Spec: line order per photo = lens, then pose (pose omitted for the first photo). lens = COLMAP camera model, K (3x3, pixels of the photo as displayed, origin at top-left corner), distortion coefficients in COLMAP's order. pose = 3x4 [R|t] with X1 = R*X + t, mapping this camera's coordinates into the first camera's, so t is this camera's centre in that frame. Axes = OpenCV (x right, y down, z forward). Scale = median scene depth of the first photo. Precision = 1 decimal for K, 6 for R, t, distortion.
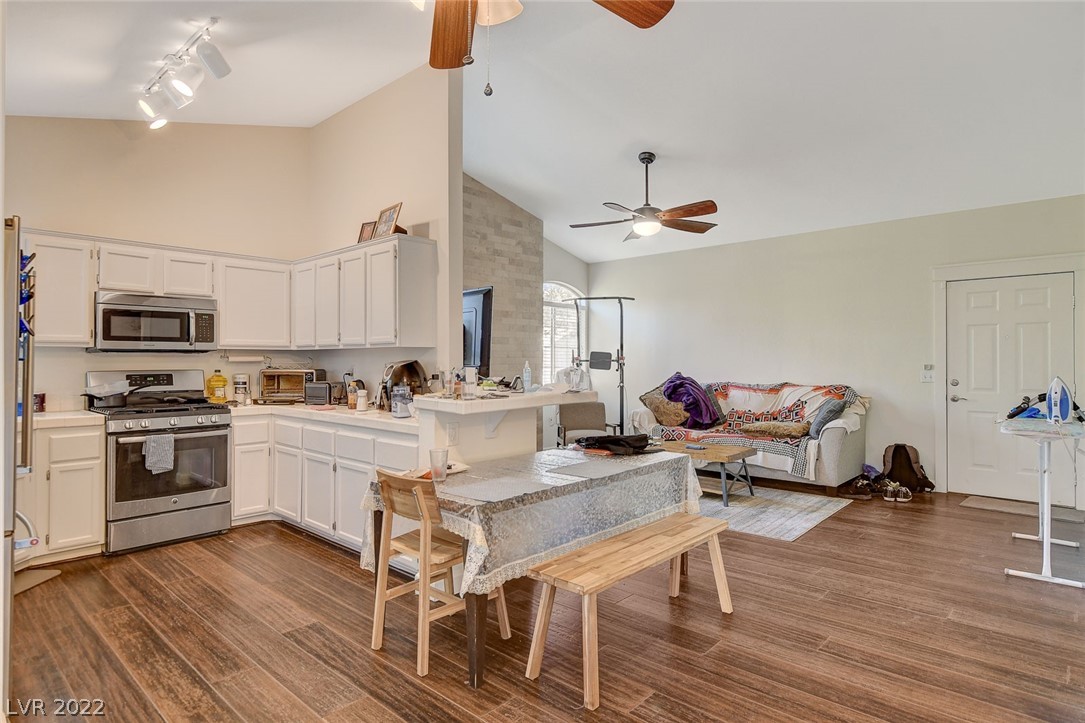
lens RADIAL K [[587.6, 0, 537.8], [0, 587.6, 355.8], [0, 0, 1]] dist [-0.003664, 0.000798]
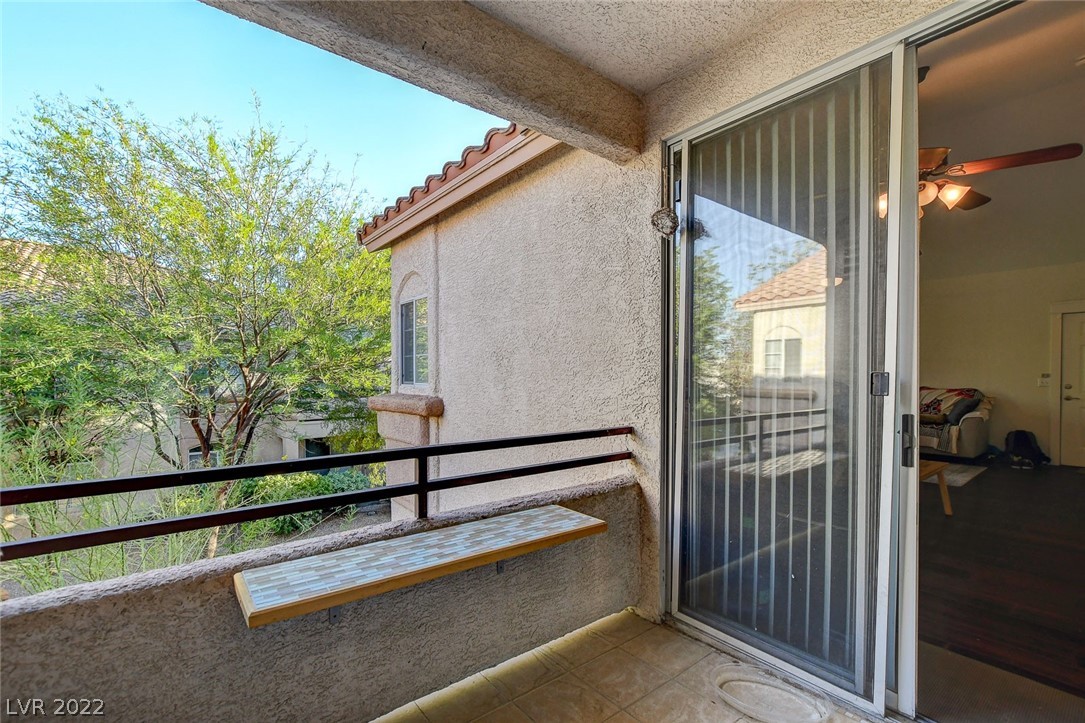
lens RADIAL K [[470.8, 0, 538.8], [0, 470.8, 379.7], [0, 0, 1]] dist [-0.016085, 0.000416]
pose [[0.985366, 0.002507, -0.170431, -0.446668], [0.001445, 0.999733, 0.023059, 0.002699], [0.170444, -0.022968, 0.985100, -0.385945]]
